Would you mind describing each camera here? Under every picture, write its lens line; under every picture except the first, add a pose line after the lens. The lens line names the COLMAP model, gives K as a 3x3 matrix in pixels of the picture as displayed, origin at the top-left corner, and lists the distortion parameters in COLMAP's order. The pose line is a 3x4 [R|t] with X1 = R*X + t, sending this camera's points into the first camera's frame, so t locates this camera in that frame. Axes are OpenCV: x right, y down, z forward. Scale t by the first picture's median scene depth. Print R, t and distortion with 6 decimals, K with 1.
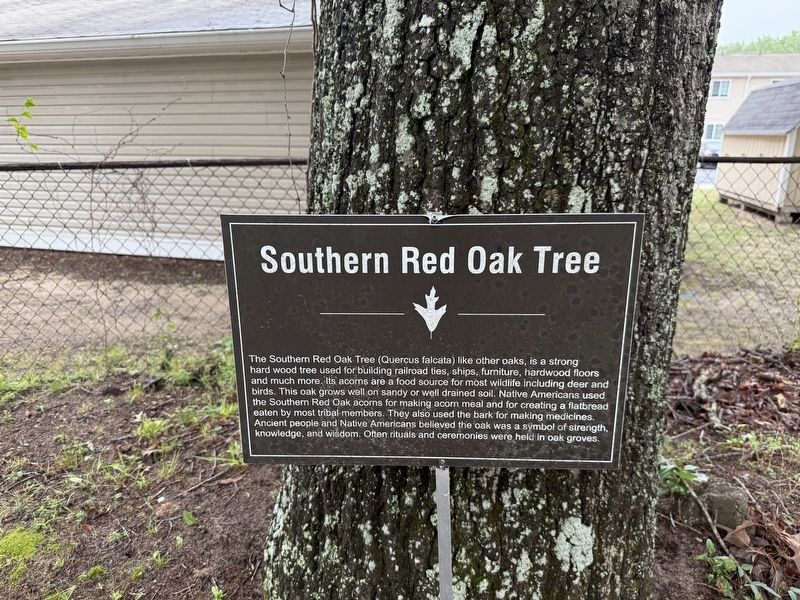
lens RADIAL K [[575.8, 0, 407.6], [0, 575.8, 319.4], [0, 0, 1]] dist [0.087357, -0.138397]
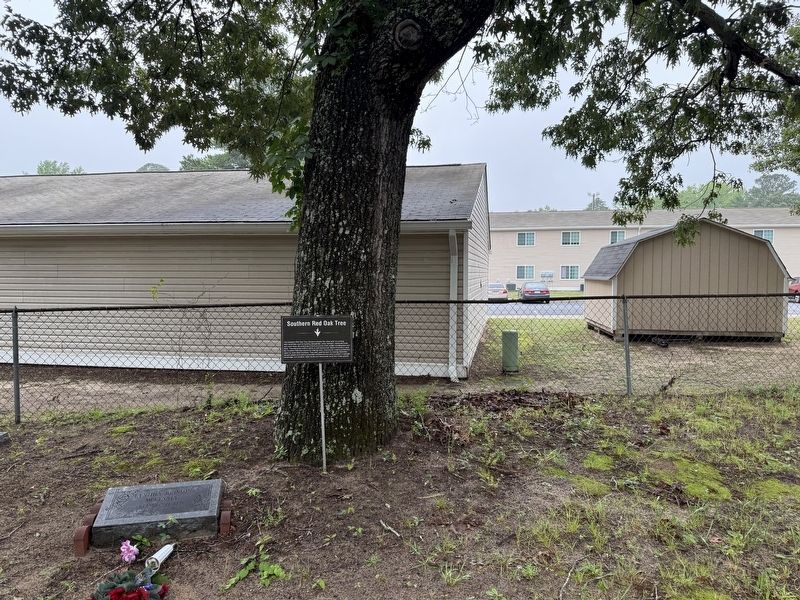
lens RADIAL K [[557.3, 0, 404.0], [0, 557.3, 294.6], [0, 0, 1]] dist [0.014606, -0.028996]
pose [[0.996453, -0.005532, 0.083970, 0.325324], [0.027755, 0.963608, -0.265876, 0.838201], [-0.079443, 0.267263, 0.960343, -3.346711]]
